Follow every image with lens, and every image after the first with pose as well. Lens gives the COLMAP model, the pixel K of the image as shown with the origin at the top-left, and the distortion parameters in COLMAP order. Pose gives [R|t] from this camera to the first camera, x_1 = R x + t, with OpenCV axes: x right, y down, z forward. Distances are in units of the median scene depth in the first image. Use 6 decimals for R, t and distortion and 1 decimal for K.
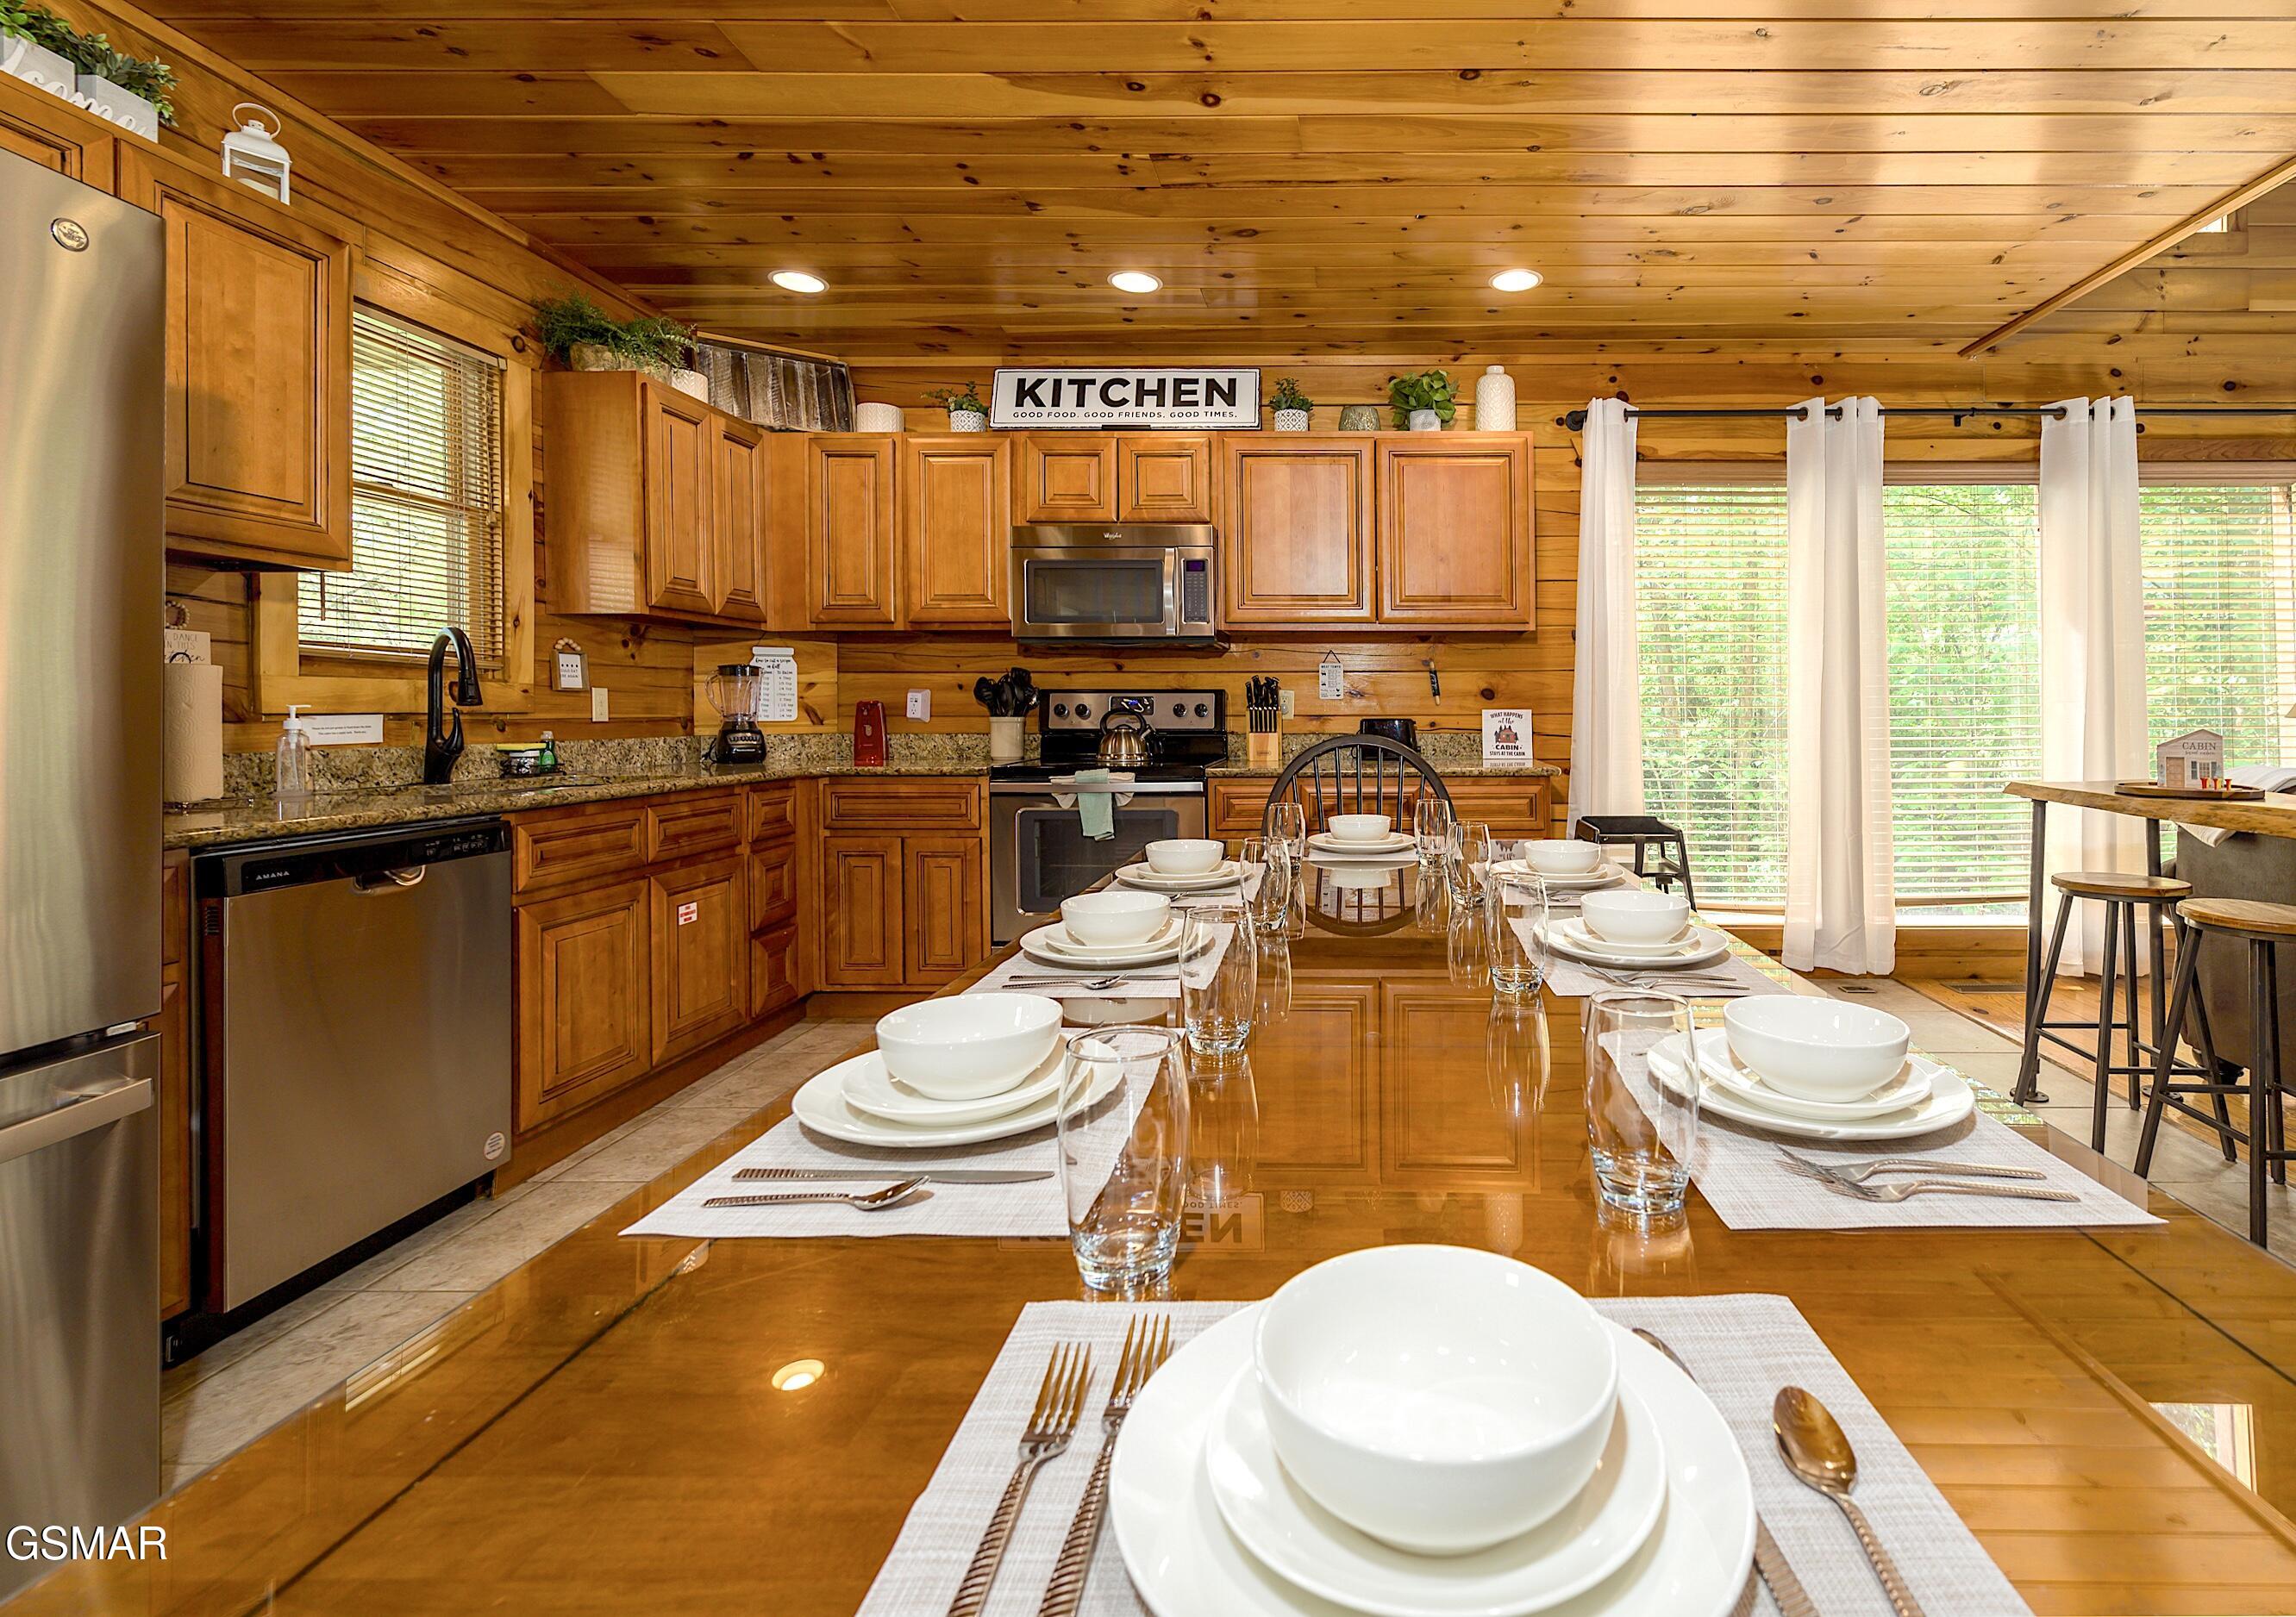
lens RADIAL K [[1043.2, 0, 977.2], [0, 1043.2, 710.4], [0, 0, 1]] dist [-0.004174, 0.001864]
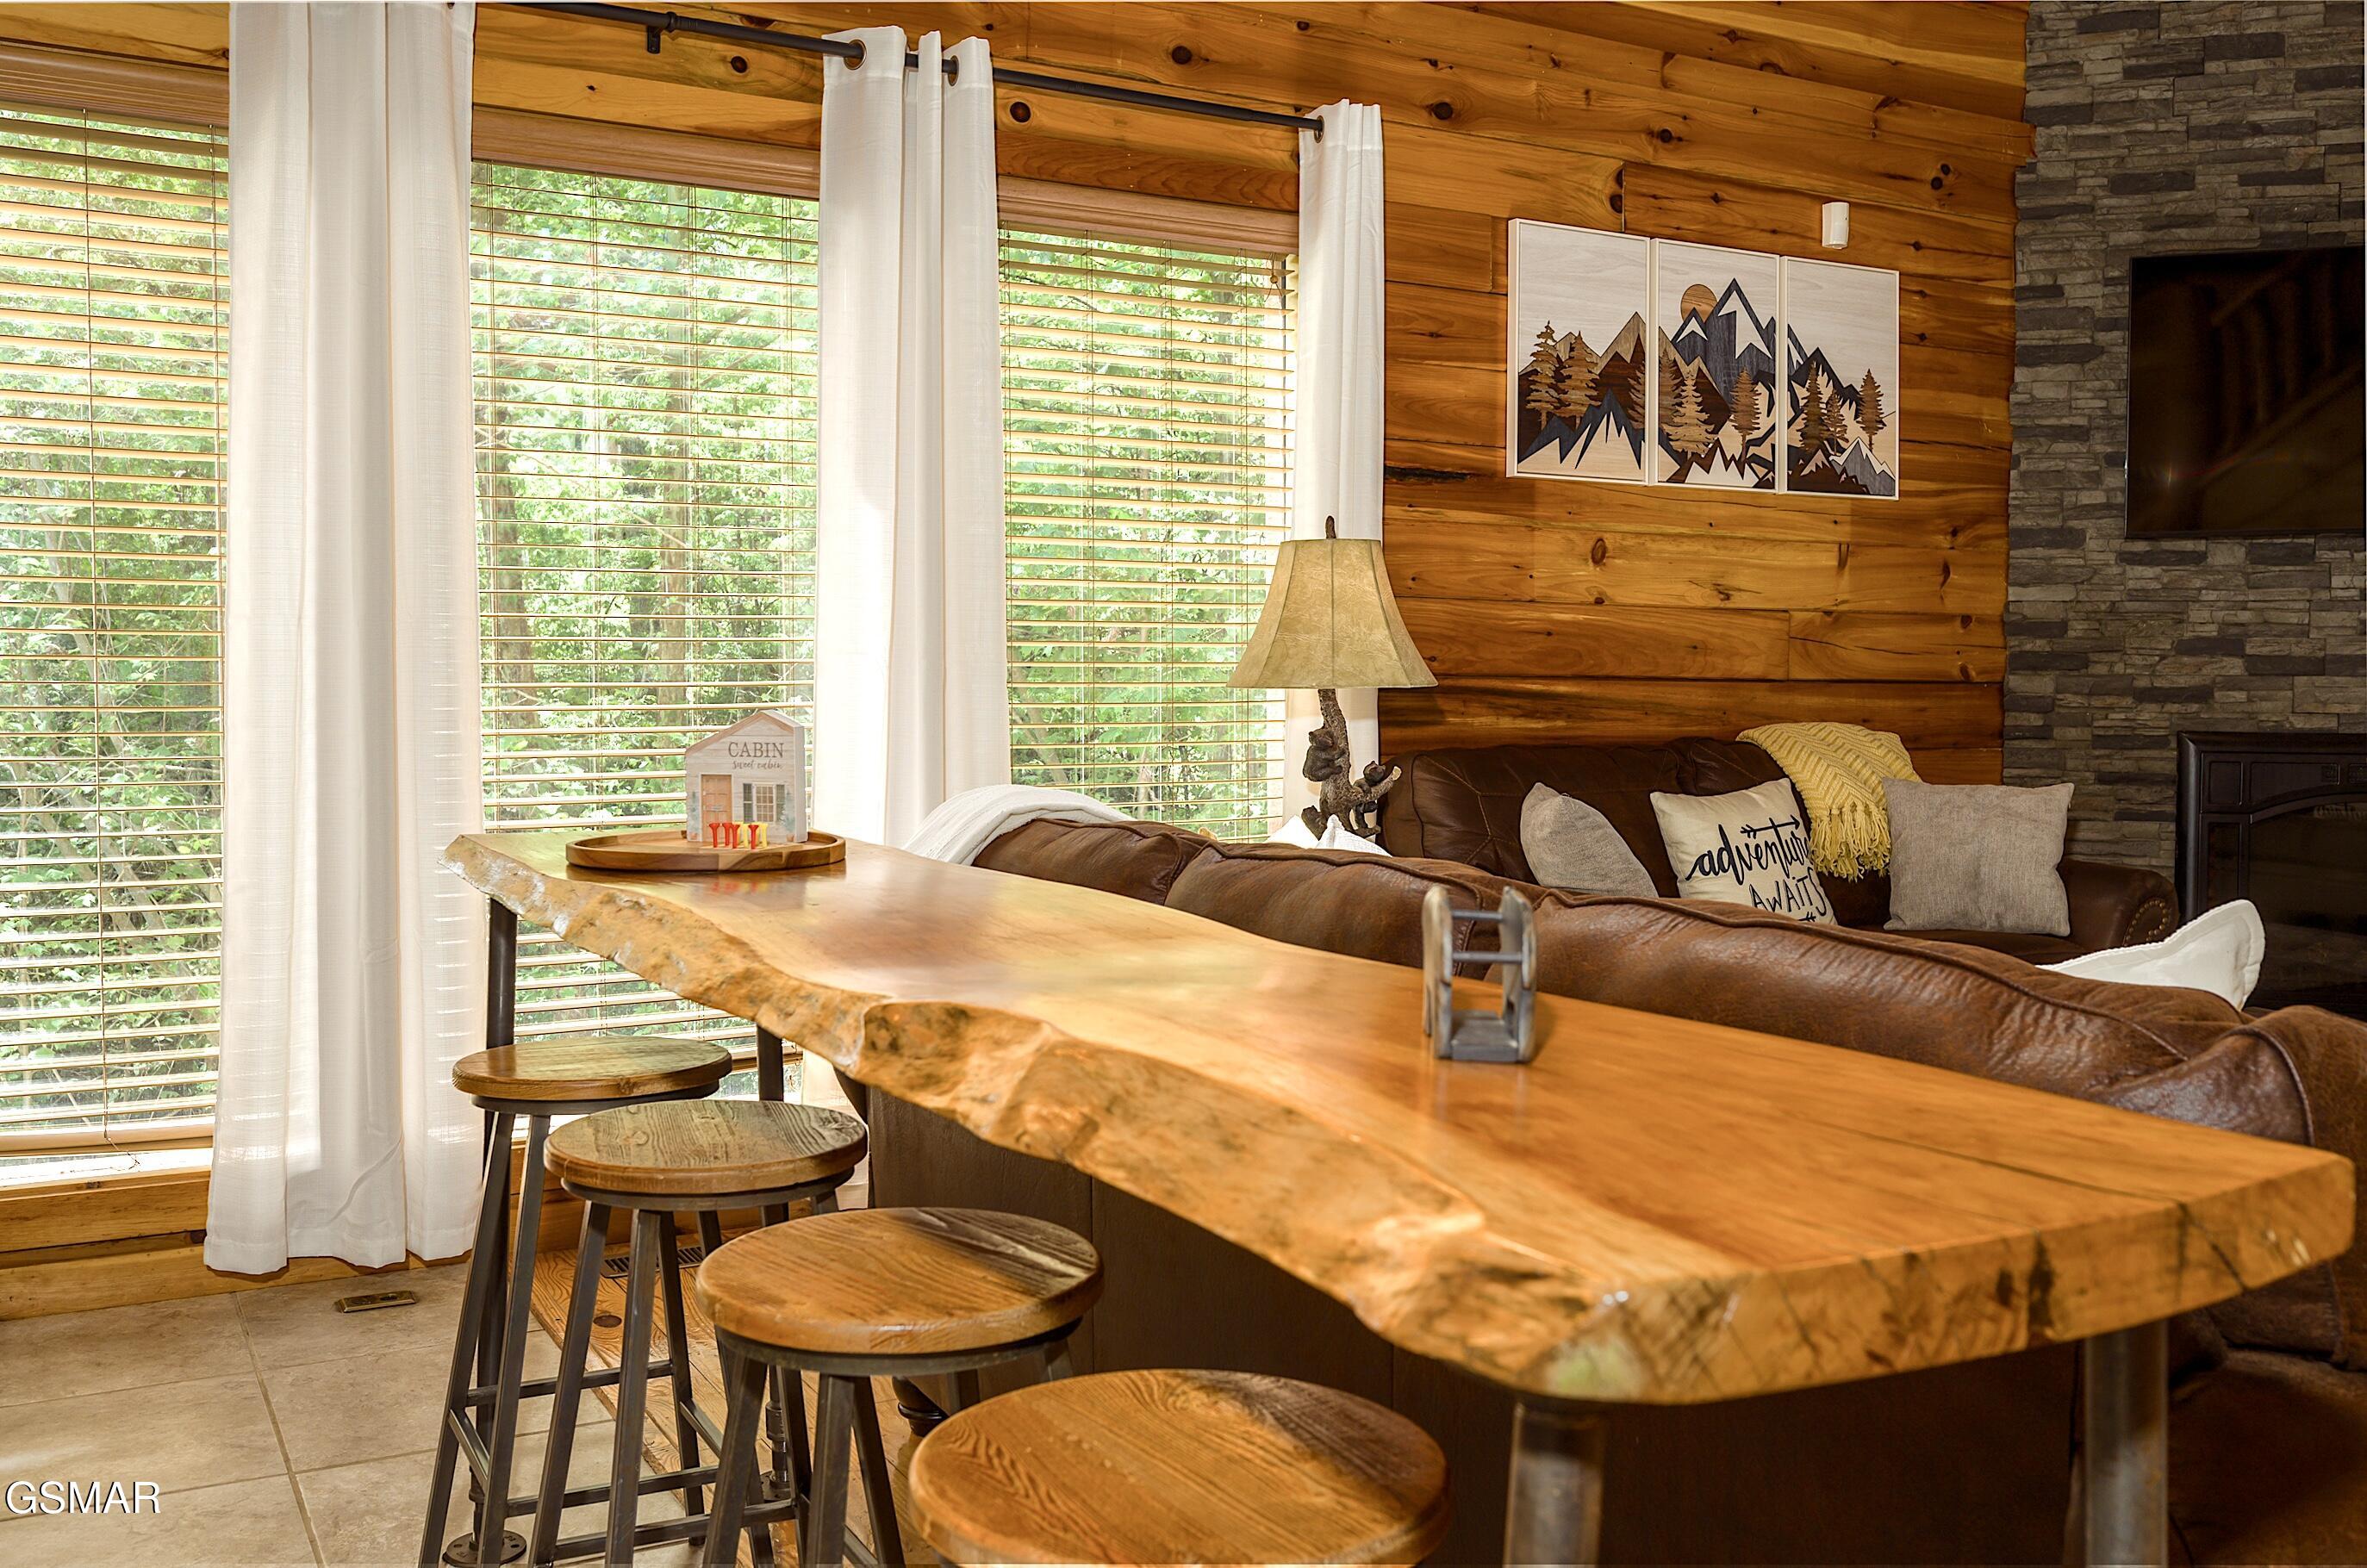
lens RADIAL K [[2132.2, 0, 1234.4], [0, 2132.2, 779.9], [0, 0, 1]] dist [-0.000890, -0.041367]
pose [[0.862241, -0.019114, 0.506137, 0.684214], [-0.010551, 0.998393, 0.055678, -0.006982], [-0.506388, -0.053348, 0.860654, 0.043022]]
